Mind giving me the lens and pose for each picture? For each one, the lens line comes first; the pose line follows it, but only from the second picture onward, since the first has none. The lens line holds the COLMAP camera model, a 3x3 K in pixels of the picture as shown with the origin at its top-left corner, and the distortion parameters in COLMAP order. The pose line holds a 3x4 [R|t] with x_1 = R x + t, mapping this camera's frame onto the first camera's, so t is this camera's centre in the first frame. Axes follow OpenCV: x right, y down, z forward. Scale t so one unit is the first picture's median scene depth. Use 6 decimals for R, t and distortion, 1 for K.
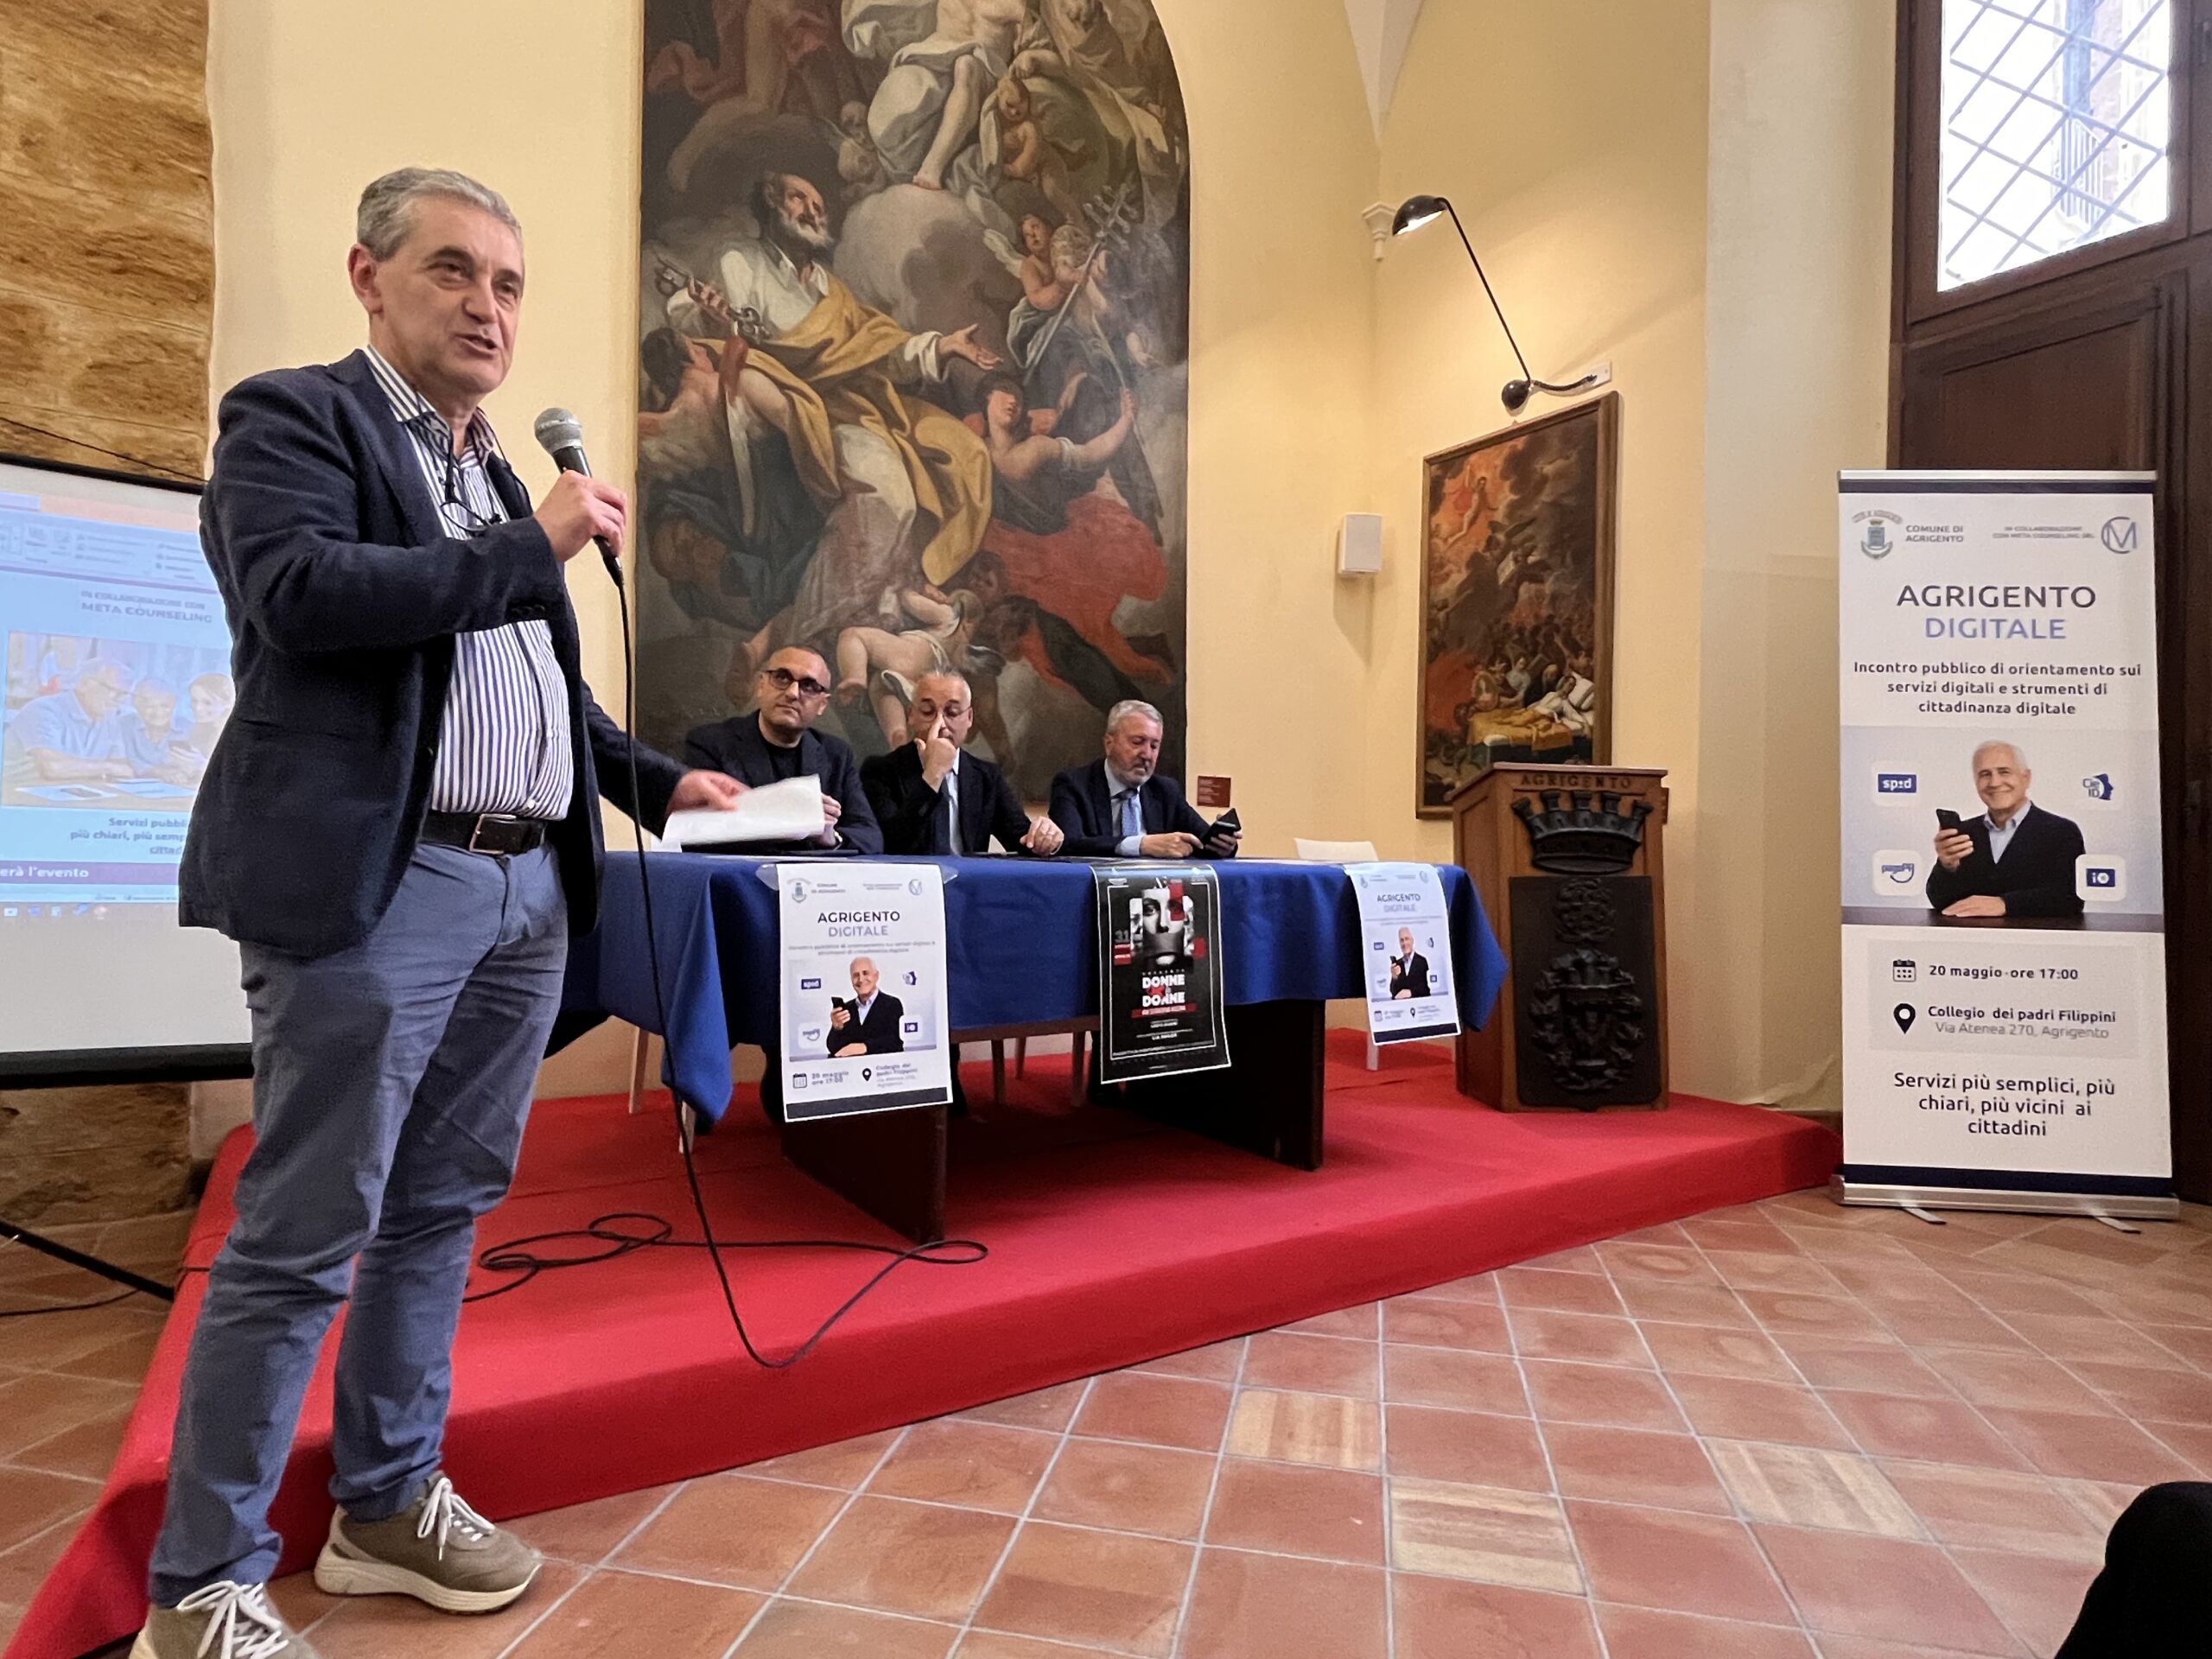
lens RADIAL K [[1193.0, 0, 1093.1], [0, 1193.0, 824.1], [0, 0, 1]] dist [0.004984, -0.004153]
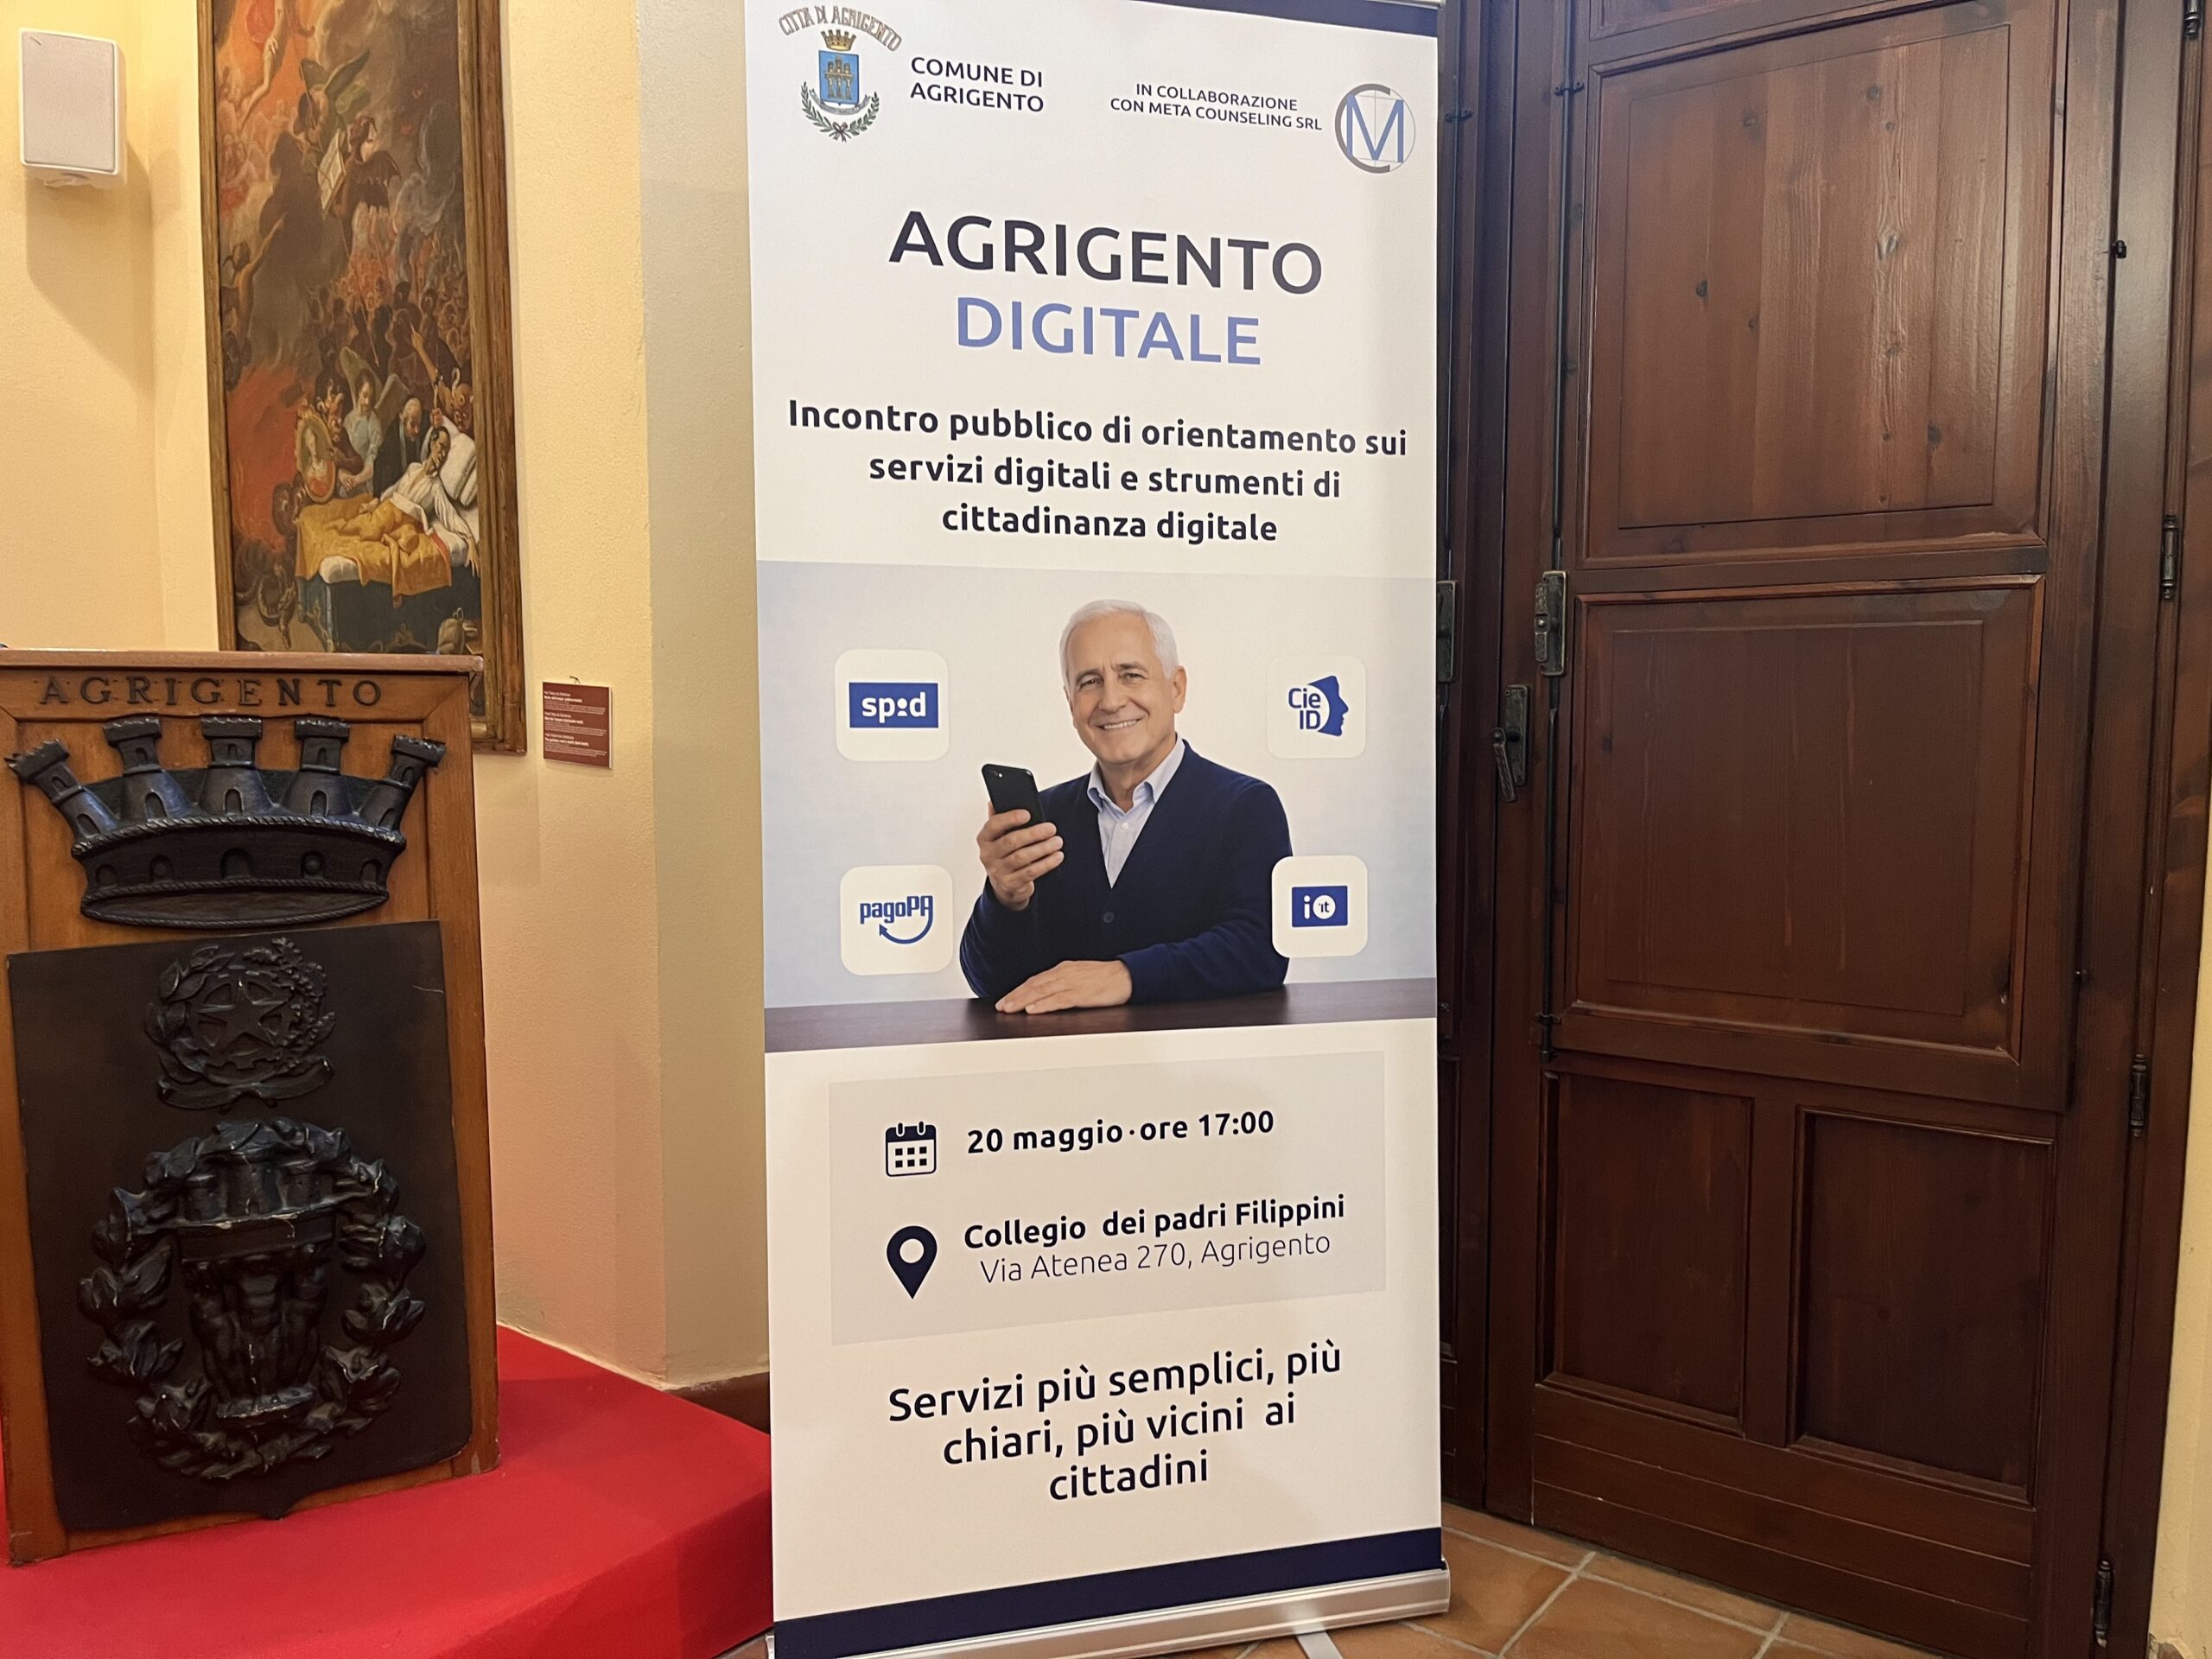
lens RADIAL K [[1346.2, 0, 1268.4], [0, 1346.2, 769.0], [0, 0, 1]] dist [0.030169, -0.028376]
pose [[0.938292, -0.042738, 0.343193, 0.613420], [0.009019, 0.995021, 0.099252, -0.054627], [-0.345726, -0.090032, 0.934006, 0.502684]]
